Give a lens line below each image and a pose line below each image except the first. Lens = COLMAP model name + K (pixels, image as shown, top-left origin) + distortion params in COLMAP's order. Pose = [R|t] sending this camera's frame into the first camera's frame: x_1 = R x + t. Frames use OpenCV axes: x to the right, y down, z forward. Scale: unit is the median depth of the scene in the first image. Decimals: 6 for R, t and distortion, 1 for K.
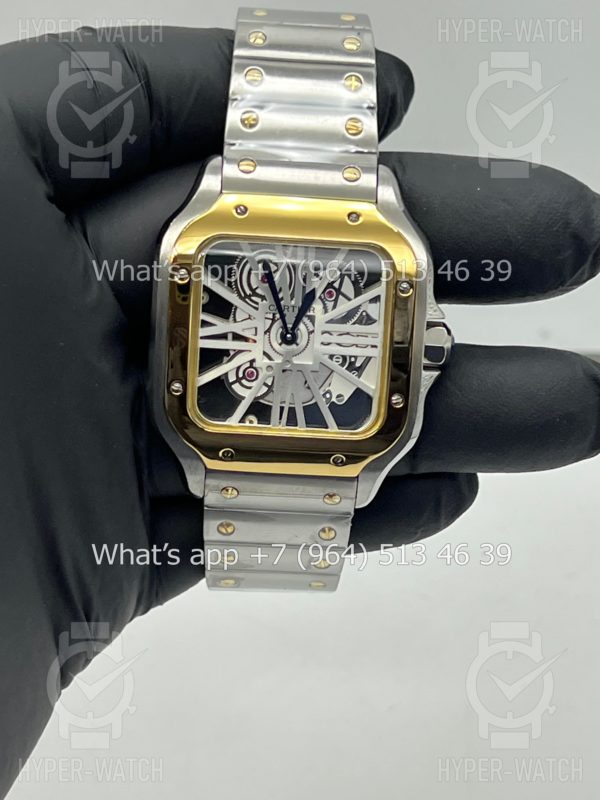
lens RADIAL K [[1775.5, 0, 300.0], [0, 1775.5, 400.0], [0, 0, 1]] dist [0.218215, -0.004021]
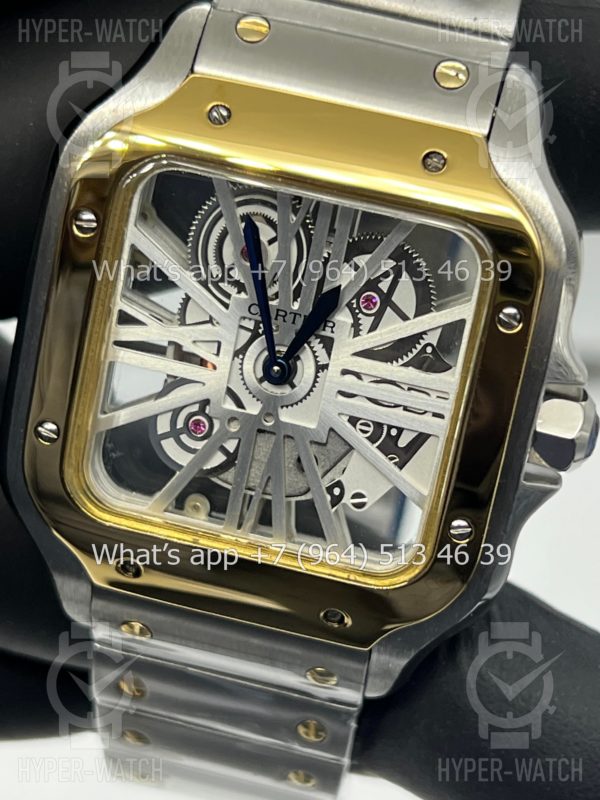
lens RADIAL K [[1810.2, 0, 300.0], [0, 1810.2, 400.0], [0, 0, 1]] dist [0.289504, -0.479816]
pose [[0.974944, 0.171743, -0.141382, 0.076353], [-0.163130, 0.984083, 0.070499, -0.065120], [0.151239, -0.045669, 0.987442, 0.475820]]
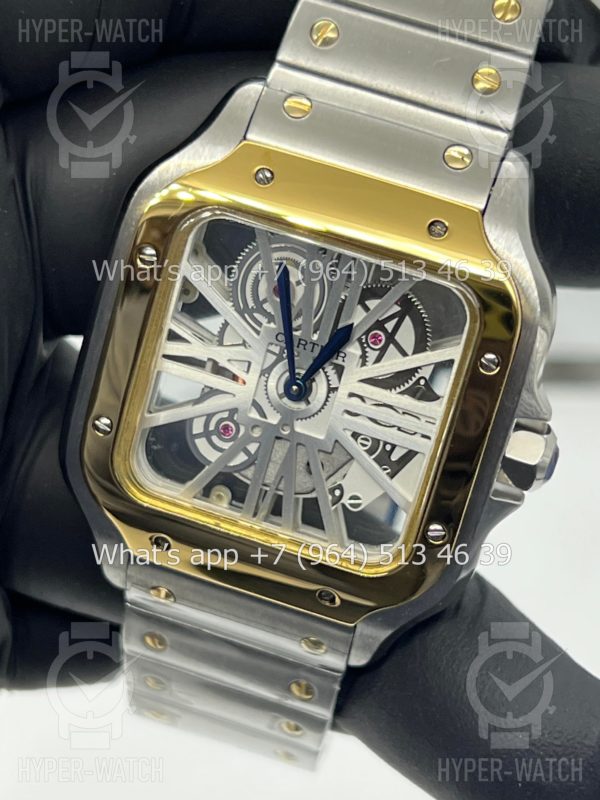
lens RADIAL K [[1775.5, 0, 300.0], [0, 1775.5, 400.0], [0, 0, 1]] dist [0.218215, -0.004021]
pose [[0.956823, 0.247411, -0.152571, 0.091443], [-0.237341, 0.968018, 0.081310, -0.082758], [0.167808, -0.041588, 0.984942, 0.381570]]
